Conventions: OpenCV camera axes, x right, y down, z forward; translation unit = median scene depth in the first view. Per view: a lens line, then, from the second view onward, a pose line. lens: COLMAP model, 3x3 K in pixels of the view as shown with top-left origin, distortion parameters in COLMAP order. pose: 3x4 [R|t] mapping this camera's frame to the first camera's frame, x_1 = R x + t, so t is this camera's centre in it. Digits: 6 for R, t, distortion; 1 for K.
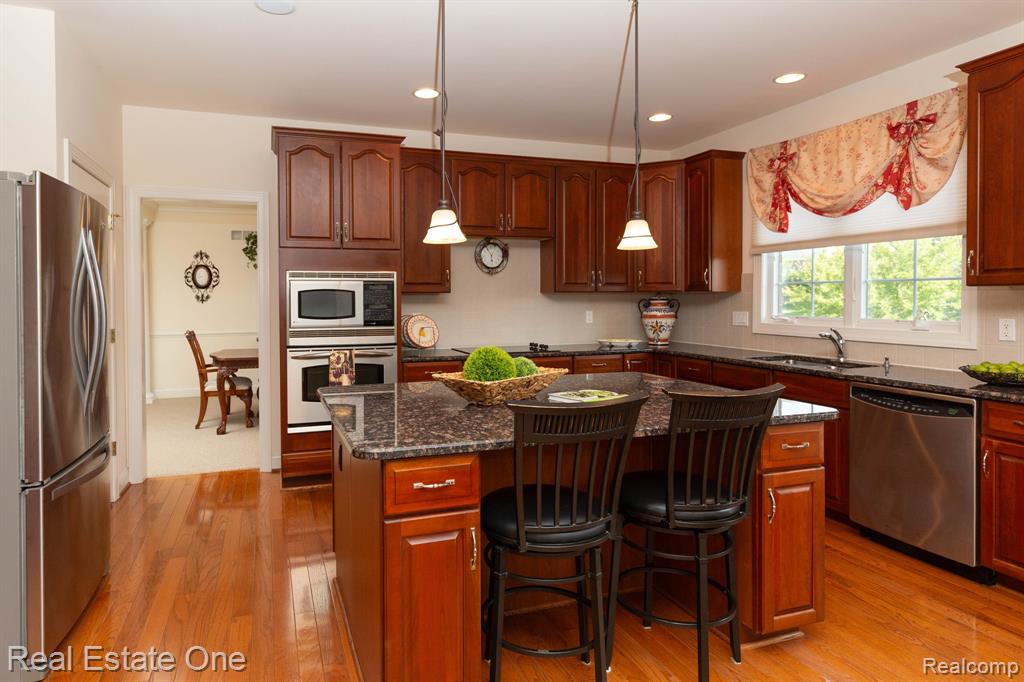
lens RADIAL K [[587.1, 0, 460.0], [0, 587.1, 303.2], [0, 0, 1]] dist [0.001461, -0.000055]
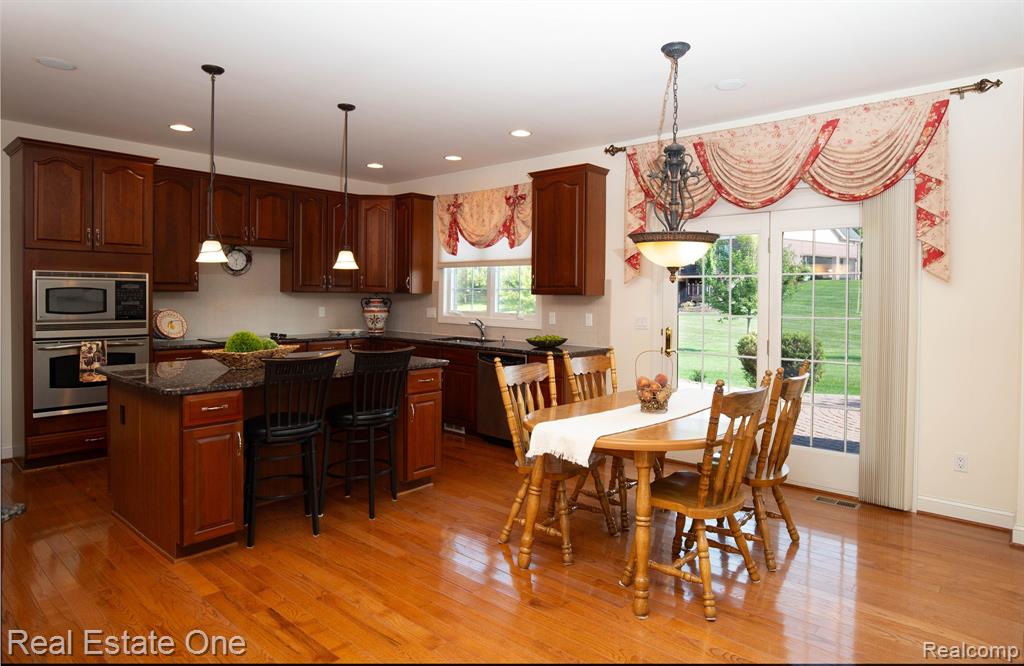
lens RADIAL K [[592.8, 0, 535.9], [0, 592.8, 305.3], [0, 0, 1]] dist [-0.022091, 0.000647]
pose [[0.854875, 0.003925, 0.518819, -0.061833], [-0.010590, 0.999895, 0.009886, -0.010648], [-0.518725, -0.013946, 0.854827, -0.445489]]
